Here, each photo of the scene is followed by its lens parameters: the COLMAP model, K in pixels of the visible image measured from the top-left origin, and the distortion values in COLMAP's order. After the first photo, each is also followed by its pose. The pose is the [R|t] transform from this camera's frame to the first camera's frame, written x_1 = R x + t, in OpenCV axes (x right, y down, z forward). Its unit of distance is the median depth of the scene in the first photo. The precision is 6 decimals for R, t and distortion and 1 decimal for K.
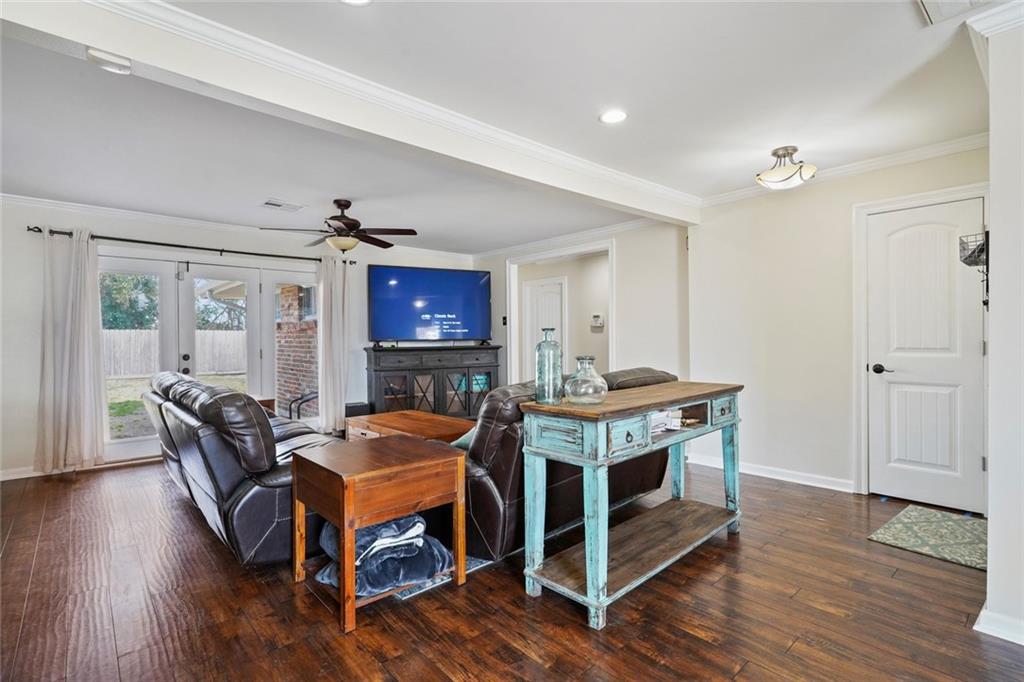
lens RADIAL K [[496.0, 0, 511.5], [0, 496.0, 341.2], [0, 0, 1]] dist [-0.005353, -0.000452]
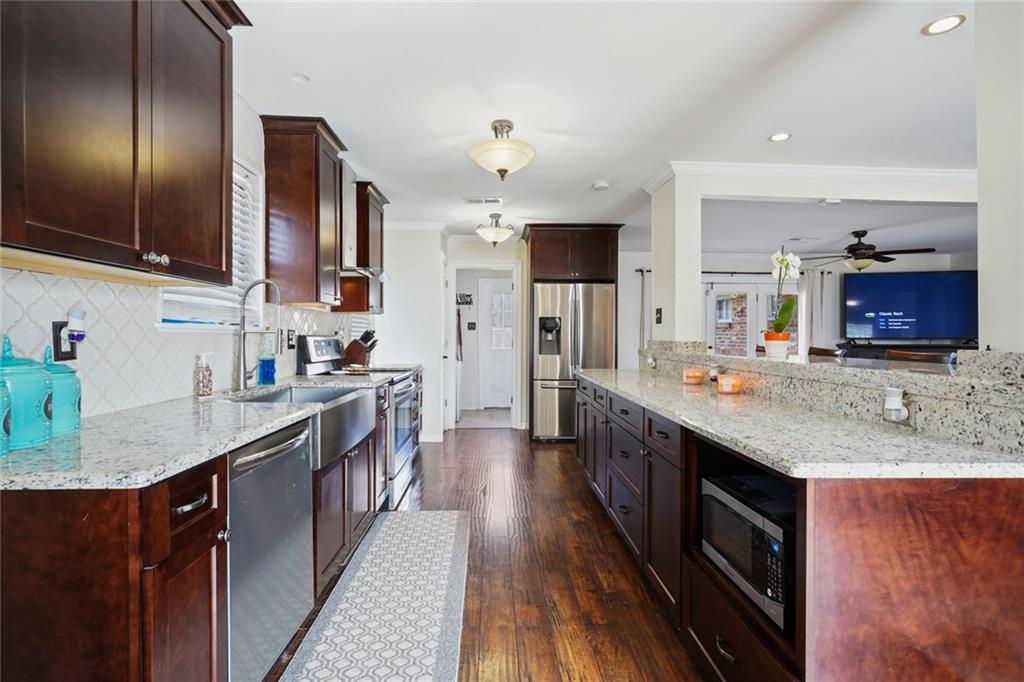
lens RADIAL K [[496.0, 0, 513.9], [0, 496.0, 339.3], [0, 0, 1]] dist [-0.005353, -0.000452]
pose [[0.773374, 0.011258, -0.633850, -0.150043], [-0.008398, 0.999937, 0.007514, -0.001322], [0.633895, -0.000488, 0.773419, -0.400893]]
